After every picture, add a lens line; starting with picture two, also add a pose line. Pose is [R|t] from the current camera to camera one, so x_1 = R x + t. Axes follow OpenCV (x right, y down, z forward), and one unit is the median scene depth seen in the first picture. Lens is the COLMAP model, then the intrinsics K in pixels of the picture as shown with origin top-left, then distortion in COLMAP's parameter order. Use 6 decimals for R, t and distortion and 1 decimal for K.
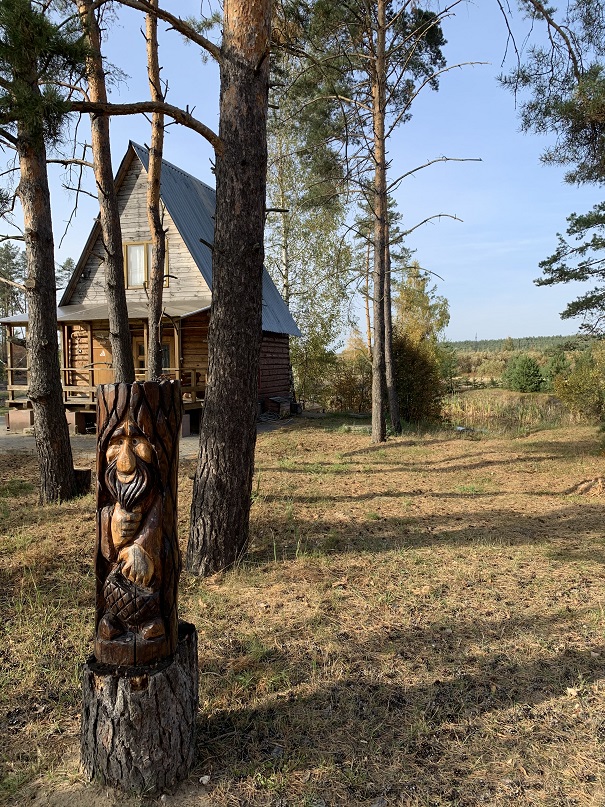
lens RADIAL K [[605.1, 0, 302.0], [0, 605.1, 400.9], [0, 0, 1]] dist [0.006306, 0.000012]
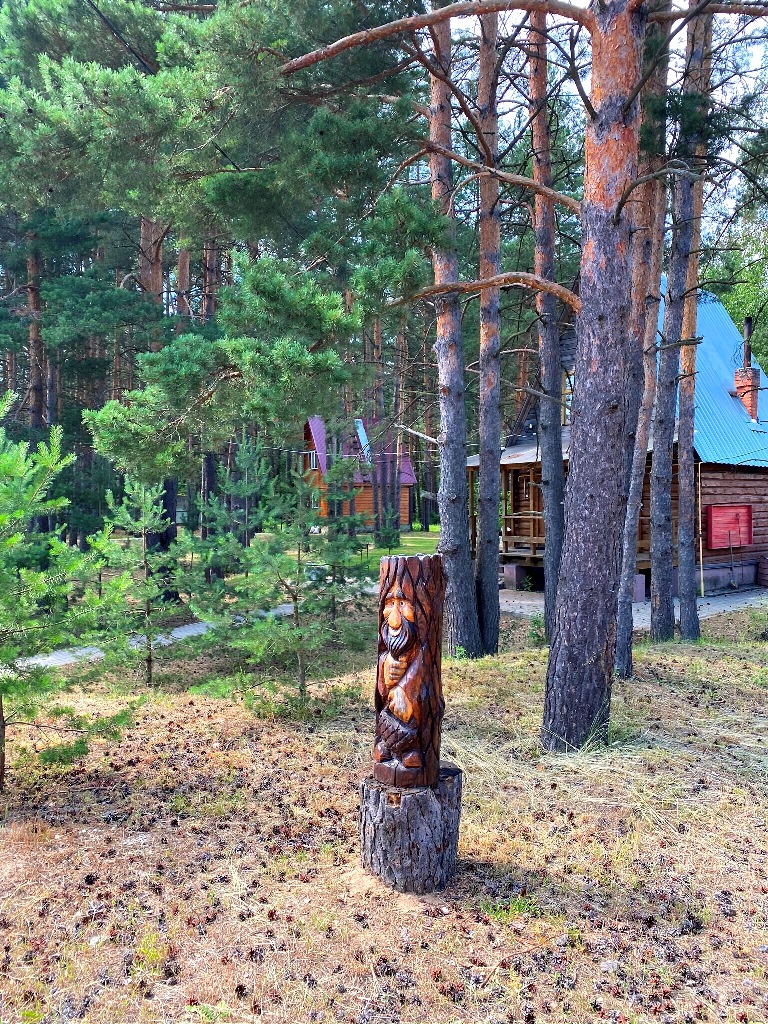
lens RADIAL K [[785.0, 0, 383.9], [0, 785.0, 513.5], [0, 0, 1]] dist [0.005456, -0.002065]
pose [[0.834578, 0.015564, -0.550670, 0.571750], [-0.040900, 0.998593, -0.033762, -0.060461], [0.549369, 0.050699, 0.834040, -0.368469]]
